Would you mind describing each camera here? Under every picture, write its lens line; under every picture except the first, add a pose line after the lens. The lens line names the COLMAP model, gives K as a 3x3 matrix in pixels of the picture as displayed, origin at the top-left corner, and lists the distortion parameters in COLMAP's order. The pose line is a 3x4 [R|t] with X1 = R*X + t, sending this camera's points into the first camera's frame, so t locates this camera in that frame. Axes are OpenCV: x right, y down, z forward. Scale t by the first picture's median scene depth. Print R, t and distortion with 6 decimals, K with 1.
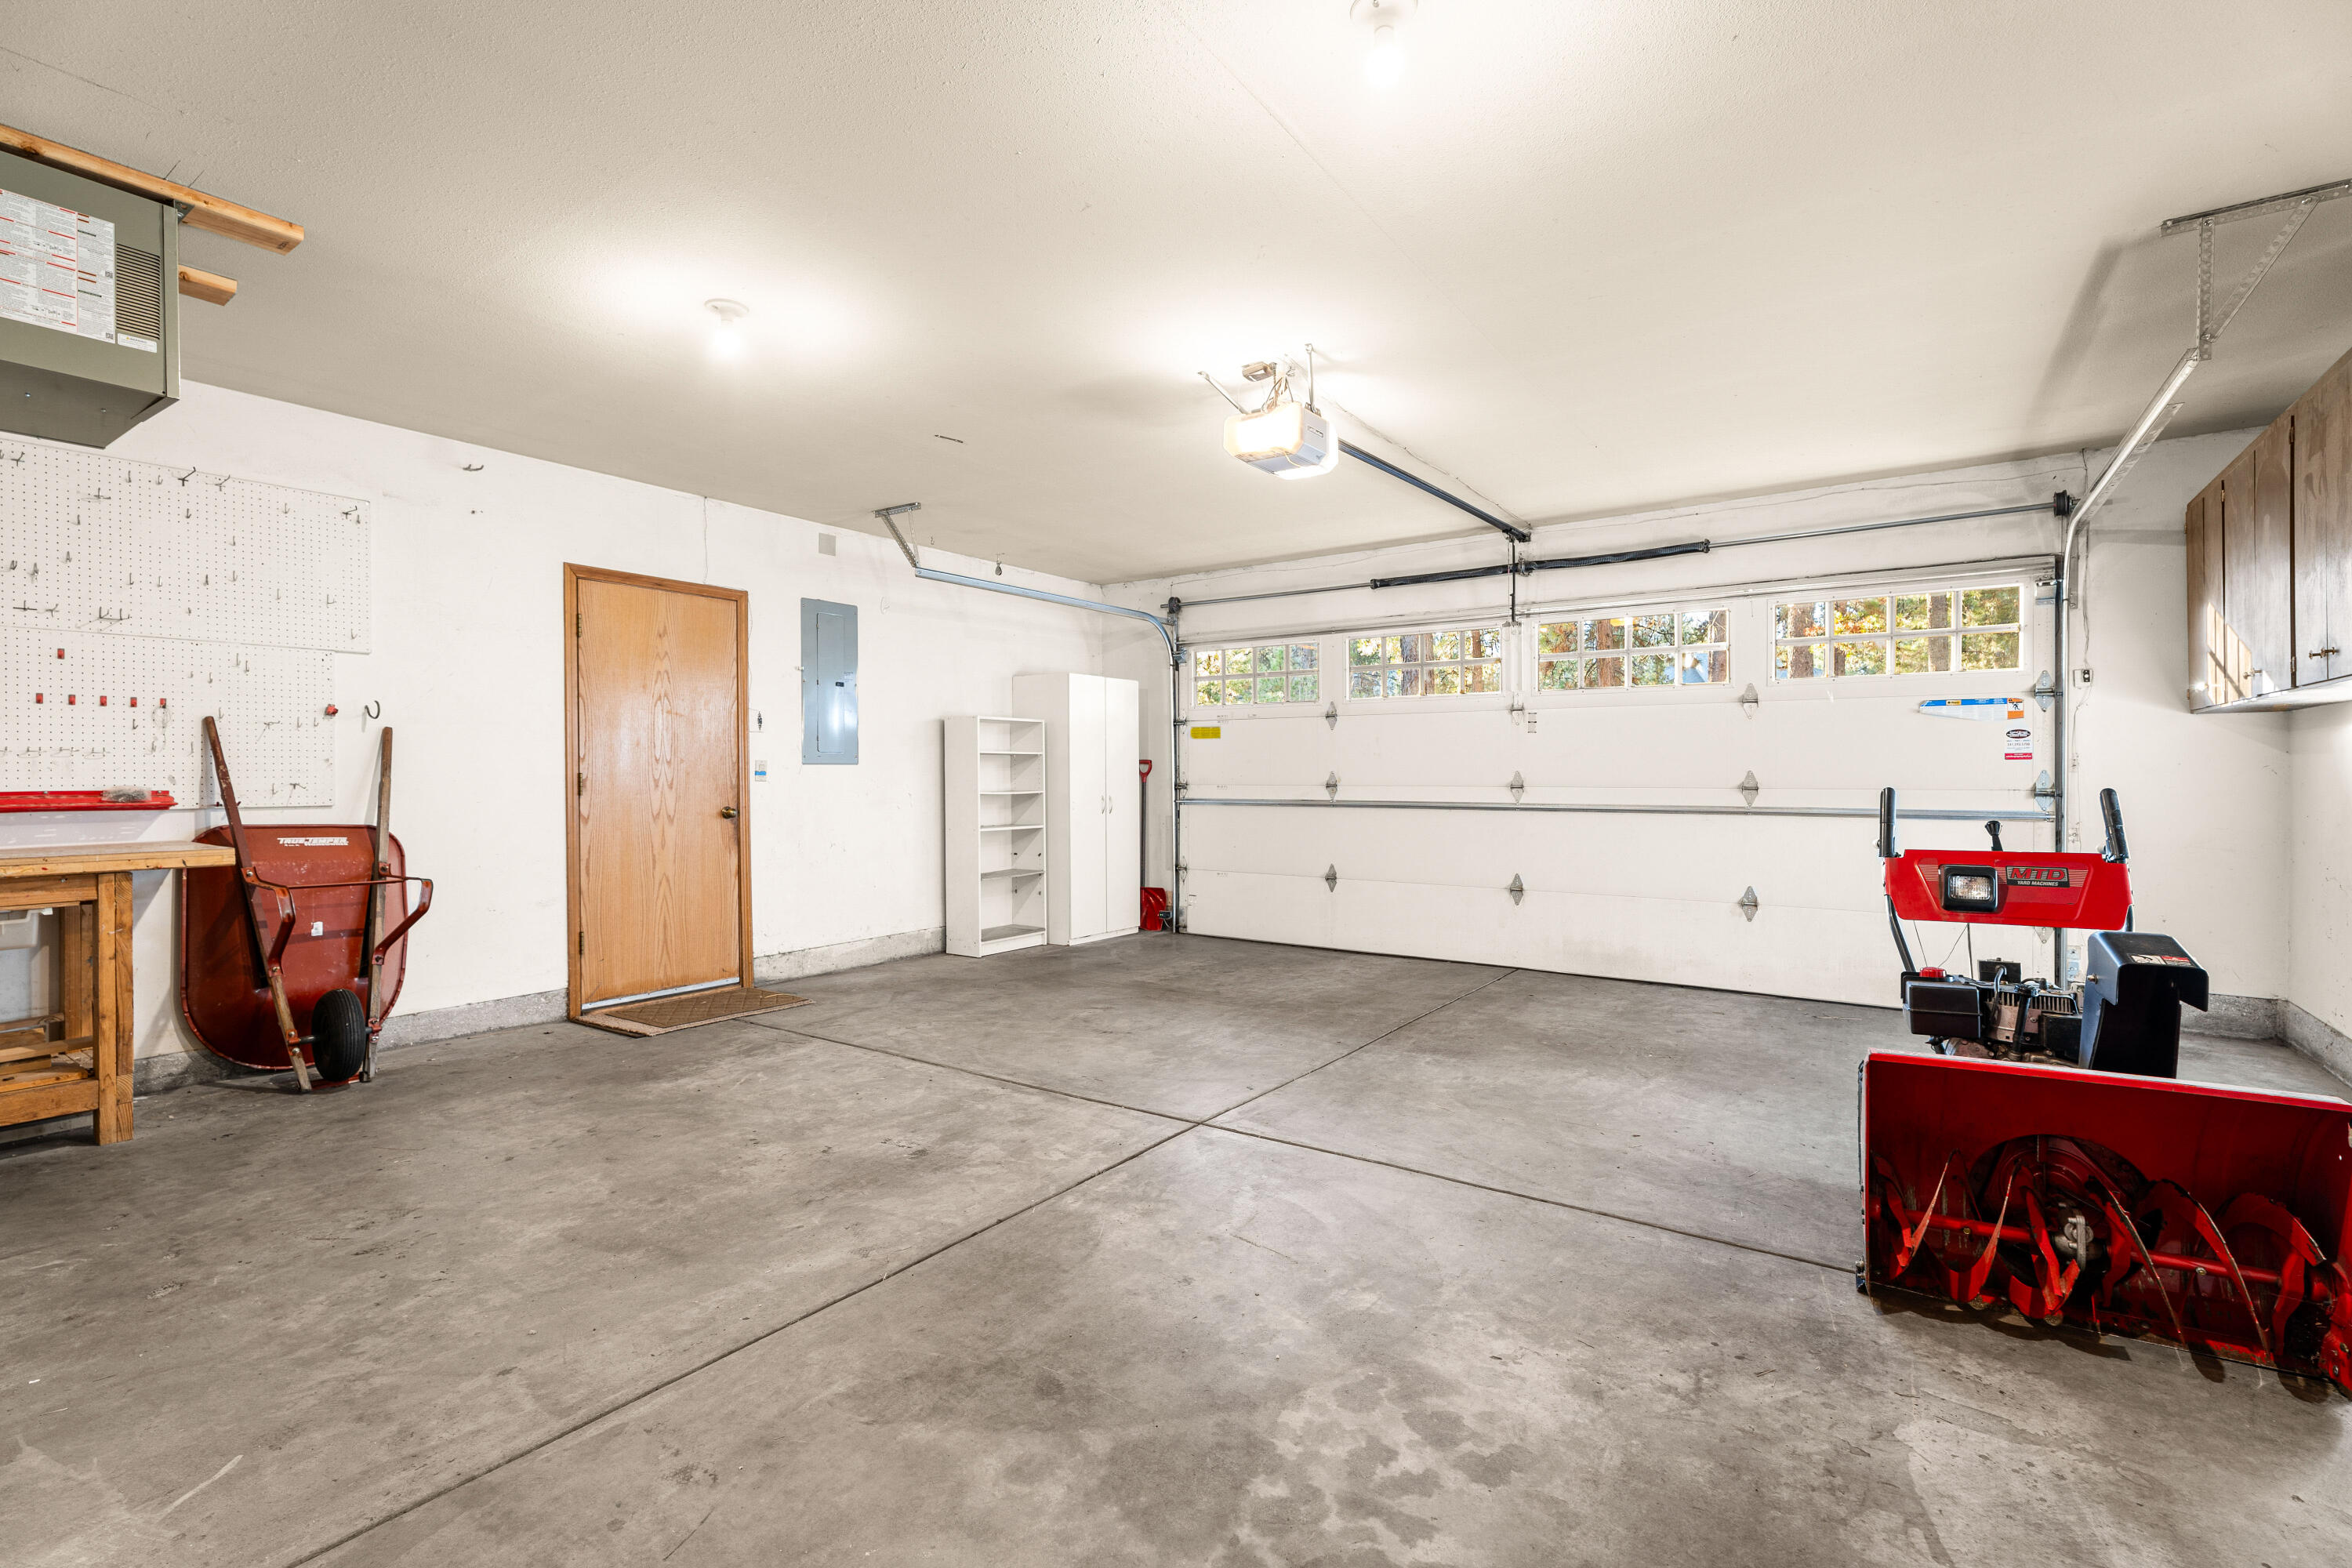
lens RADIAL K [[1053.0, 0, 1176.8], [0, 1053.0, 778.2], [0, 0, 1]] dist [0.001154, -0.000960]
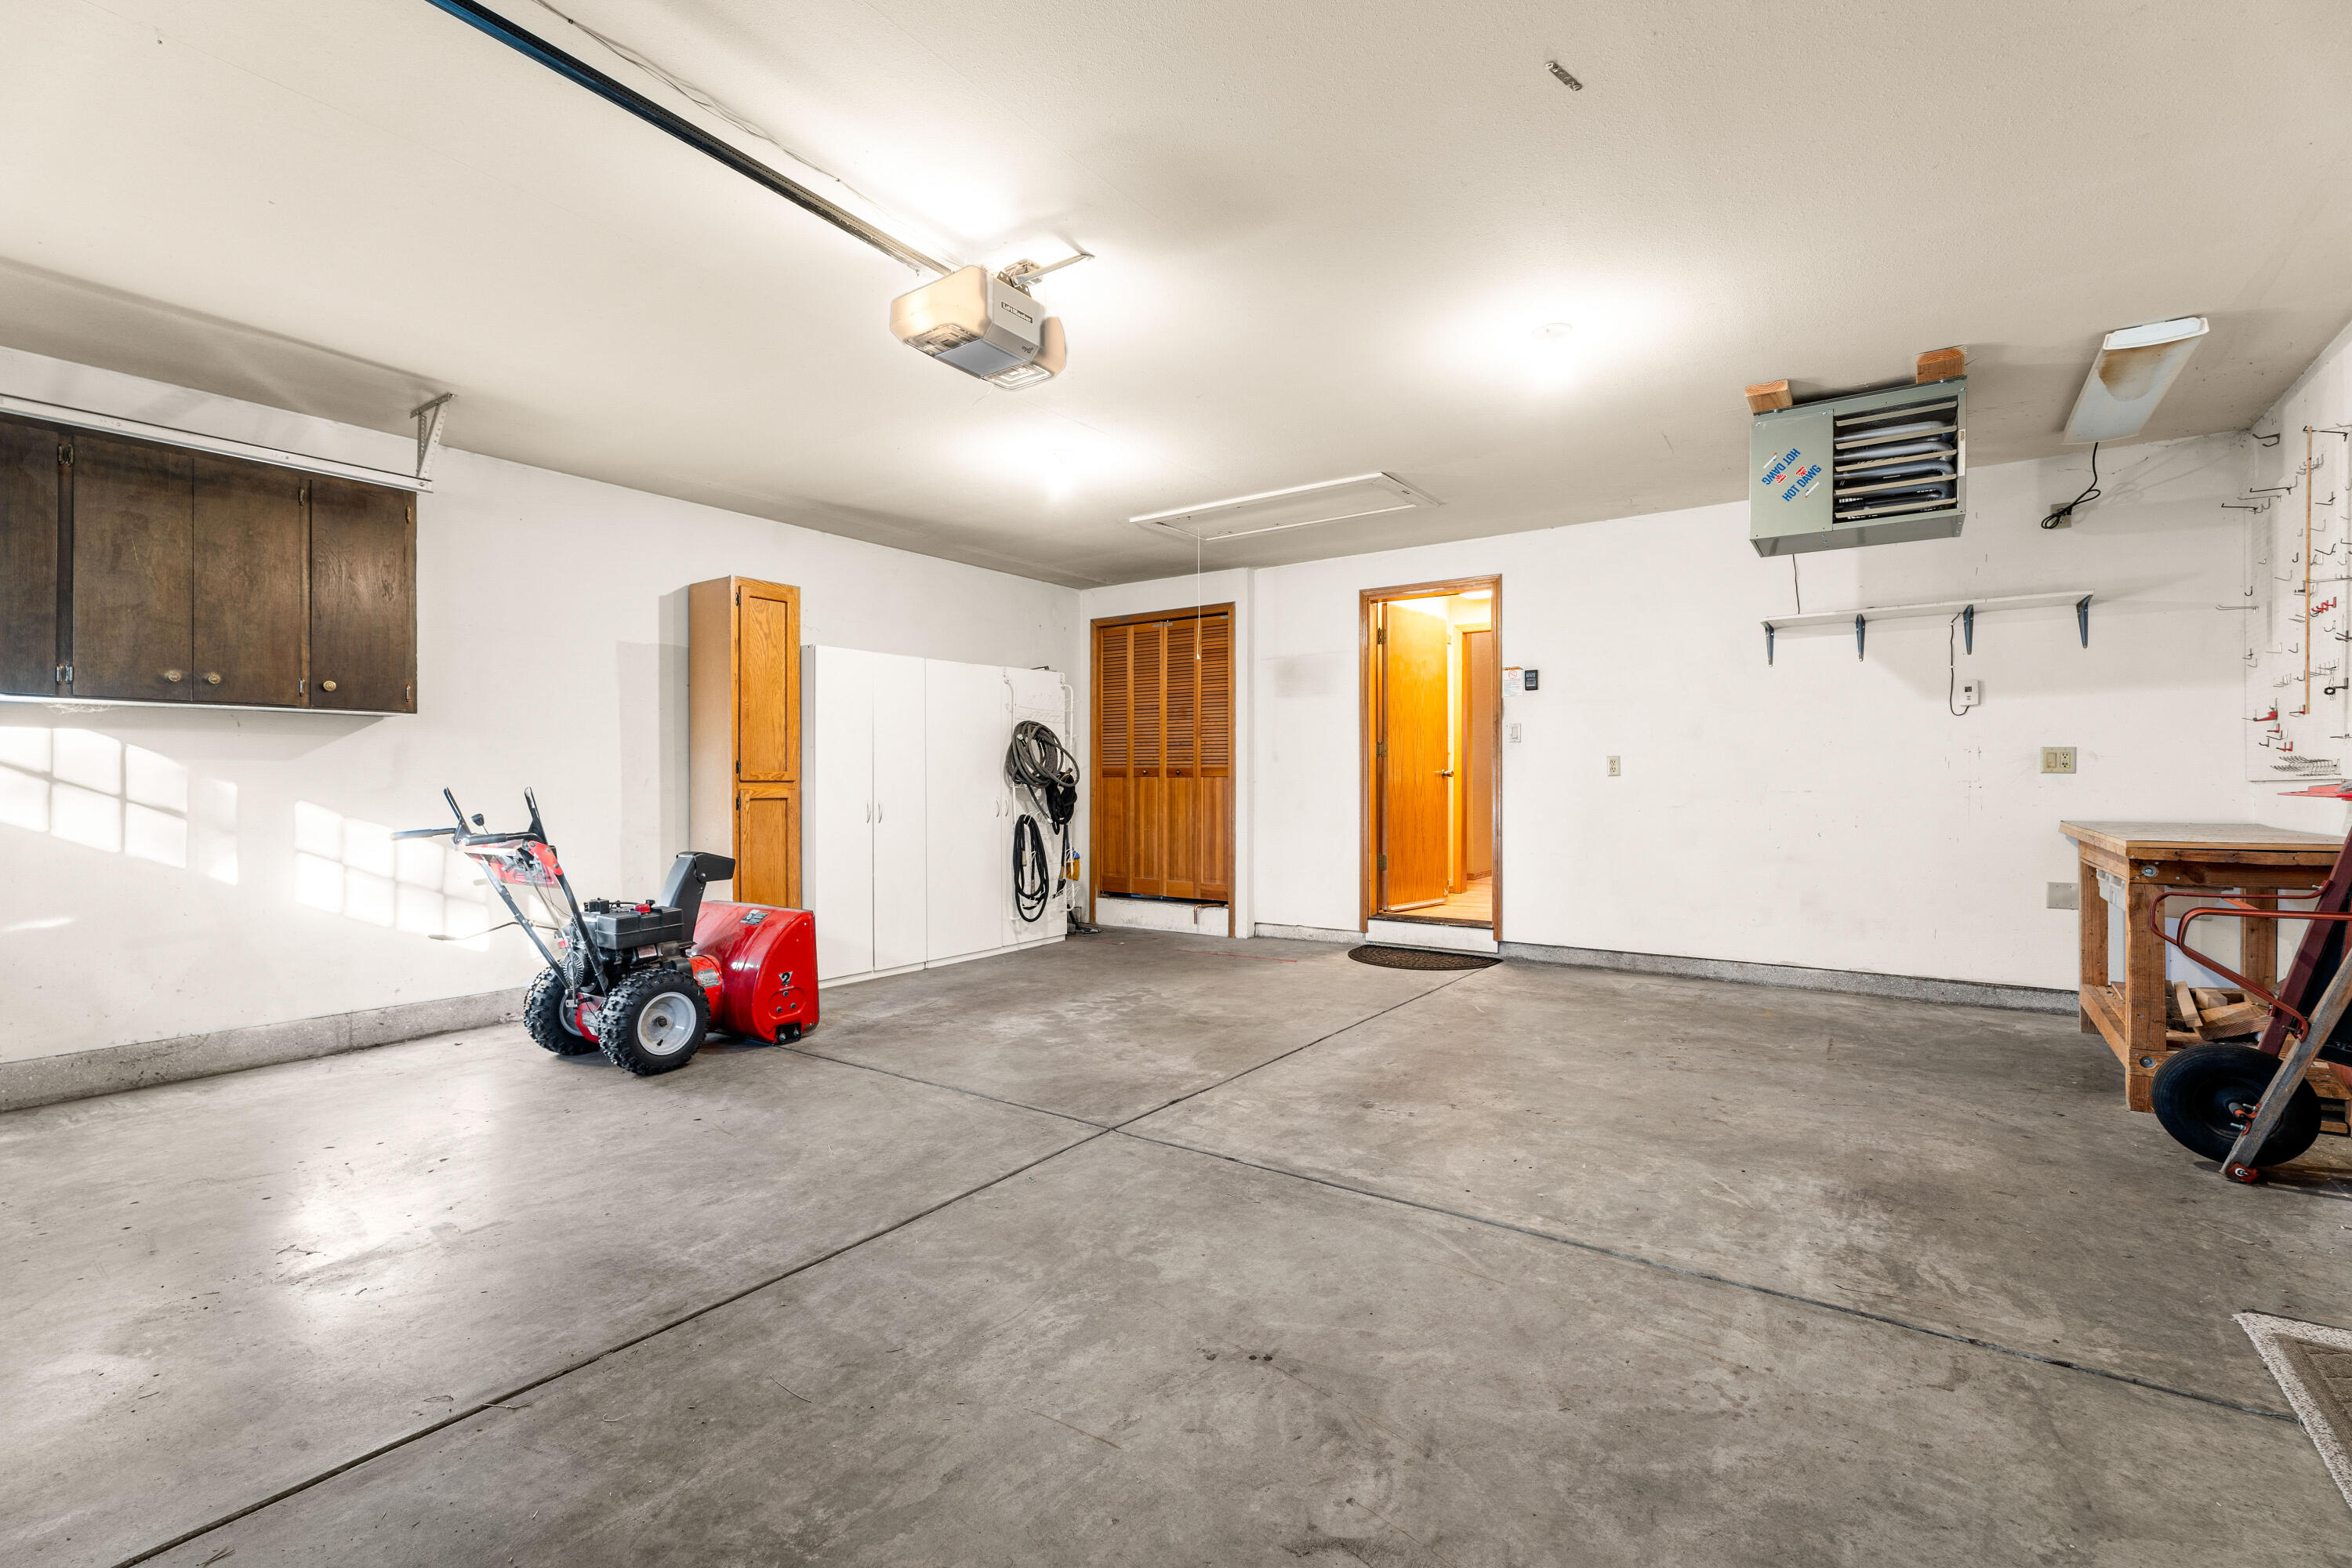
lens RADIAL K [[1053.0, 0, 1174.5], [0, 1053.0, 781.2], [0, 0, 1]] dist [0.001154, -0.000960]
pose [[-0.999883, 0.007423, 0.013387, -0.051701], [0.007476, 0.999964, 0.003971, 0.003242], [-0.013357, 0.004071, -0.999902, 1.962960]]
